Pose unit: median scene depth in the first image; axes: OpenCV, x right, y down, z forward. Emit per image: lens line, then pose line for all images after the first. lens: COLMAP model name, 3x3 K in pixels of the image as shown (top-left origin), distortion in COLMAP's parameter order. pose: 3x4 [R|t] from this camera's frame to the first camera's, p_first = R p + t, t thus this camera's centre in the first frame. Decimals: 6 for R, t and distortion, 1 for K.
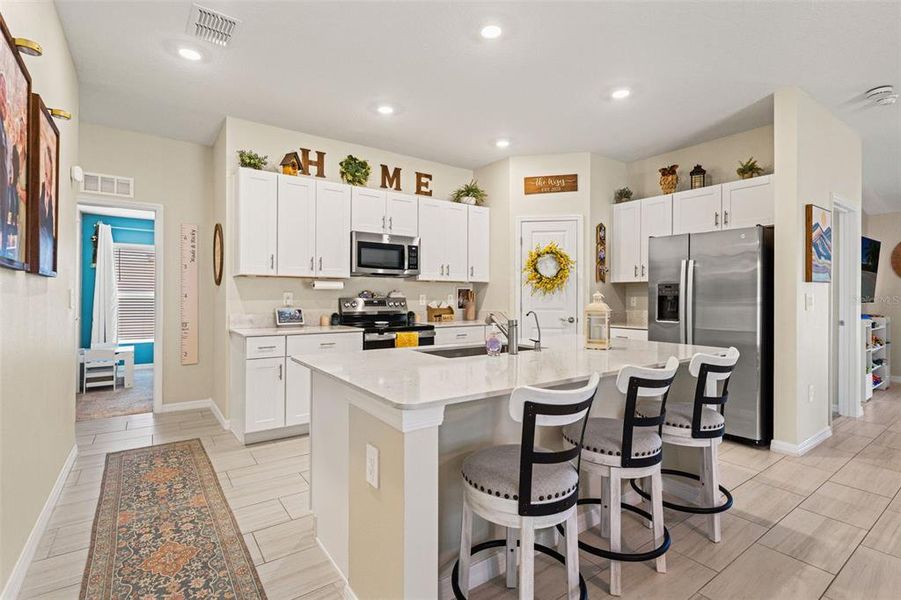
lens RADIAL K [[419.2, 0, 446.0], [0, 419.2, 299.7], [0, 0, 1]] dist [-0.006274, 0.005977]
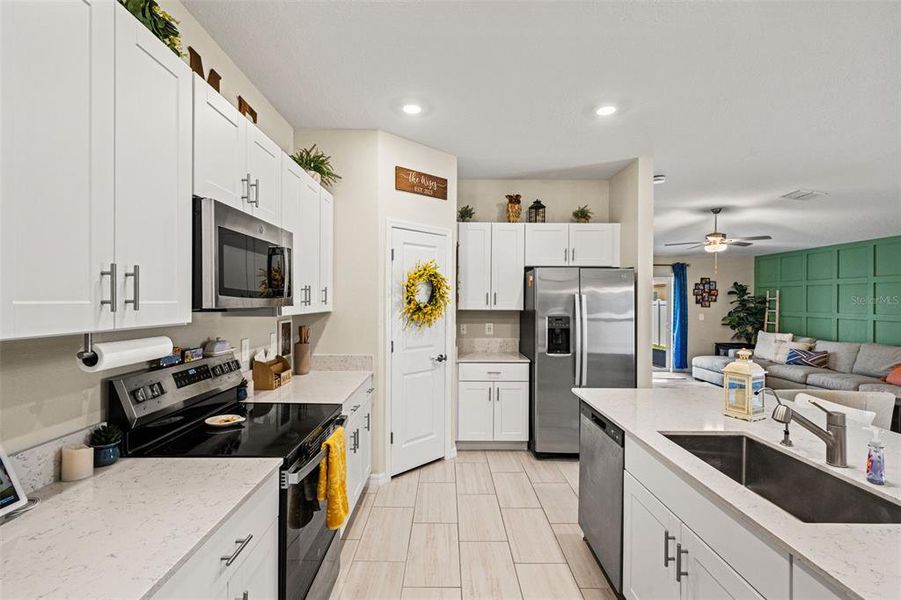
lens RADIAL K [[419.2, 0, 446.0], [0, 419.2, 299.7], [0, 0, 1]] dist [-0.006274, 0.005977]
pose [[0.568173, 0.000194, 0.822909, -0.386218], [0.005672, 0.999975, -0.004152, -0.065978], [-0.822890, 0.007026, 0.568158, 0.577555]]
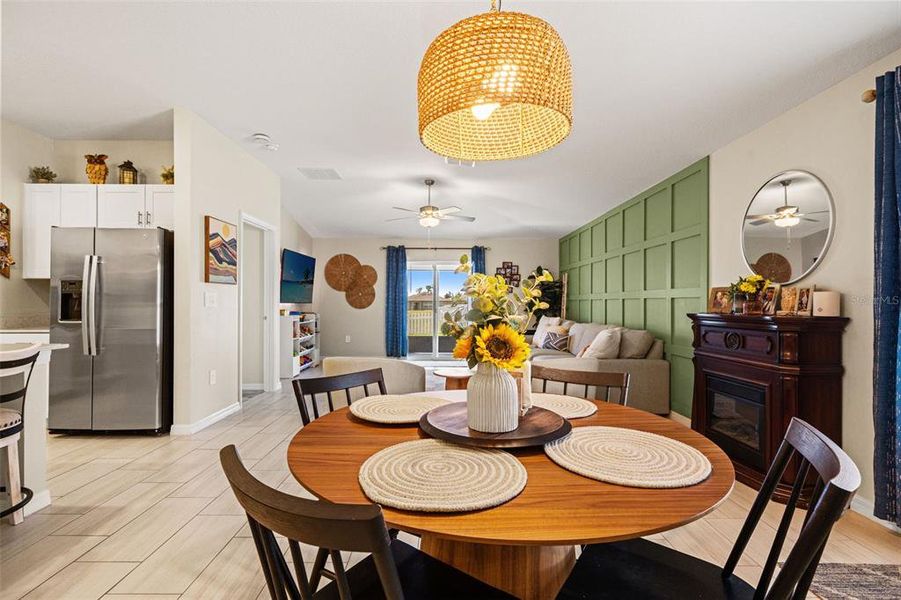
lens RADIAL K [[419.2, 0, 446.0], [0, 419.2, 299.7], [0, 0, 1]] dist [-0.006274, 0.005977]
pose [[0.569440, 0.004142, 0.822022, 0.217684], [0.008143, 0.999910, -0.010679, 0.017746], [-0.821992, 0.012775, 0.569355, -0.155911]]
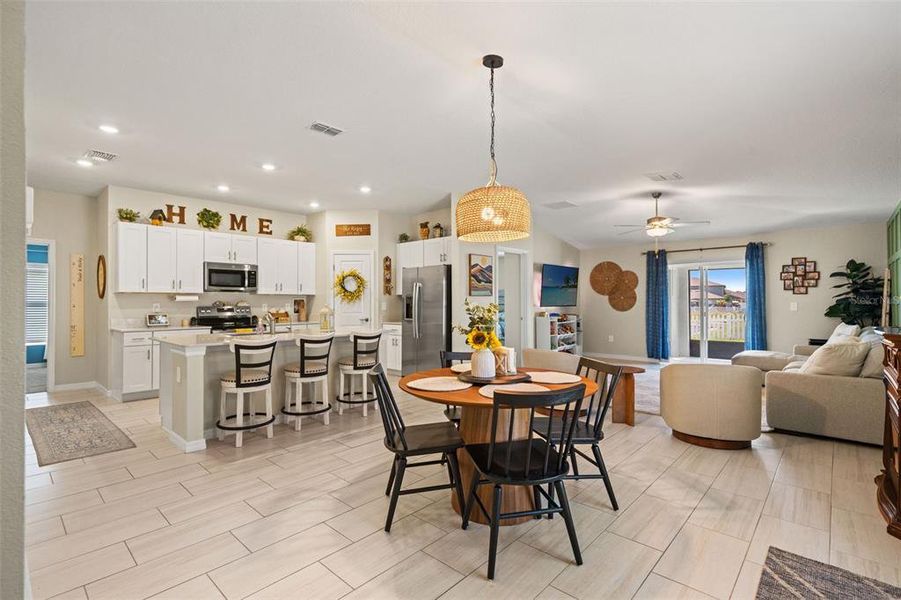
lens RADIAL K [[419.2, 0, 446.0], [0, 419.2, 299.7], [0, 0, 1]] dist [-0.006274, 0.005977]
pose [[0.978812, -0.006093, 0.204670, 0.289835], [0.008980, 0.999873, -0.013182, -0.001761], [-0.204563, 0.014741, 0.978742, -0.589075]]
